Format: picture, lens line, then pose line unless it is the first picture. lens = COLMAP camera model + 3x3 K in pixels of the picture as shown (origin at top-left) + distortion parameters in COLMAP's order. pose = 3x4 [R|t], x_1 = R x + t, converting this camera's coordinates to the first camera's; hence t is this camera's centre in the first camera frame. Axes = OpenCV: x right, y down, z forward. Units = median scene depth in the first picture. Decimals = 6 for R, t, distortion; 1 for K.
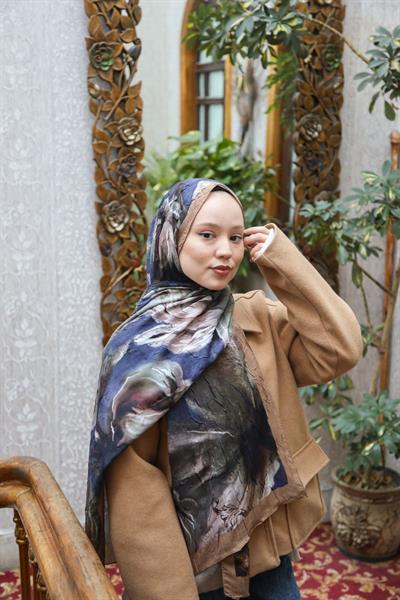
lens RADIAL K [[855.8, 0, 200.6], [0, 855.8, 298.4], [0, 0, 1]] dist [0.159143, 0.032174]
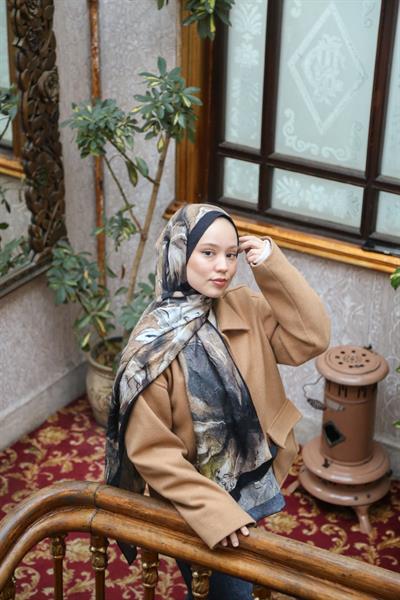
lens RADIAL K [[1205.8, 0, 199.8], [0, 1205.8, 299.9], [0, 0, 1]] dist [0.361042, -0.146446]
pose [[0.761291, -0.284060, 0.582877, -0.572492], [0.105571, 0.941239, 0.320819, -0.310553], [-0.639759, -0.182701, 0.746545, -0.092538]]
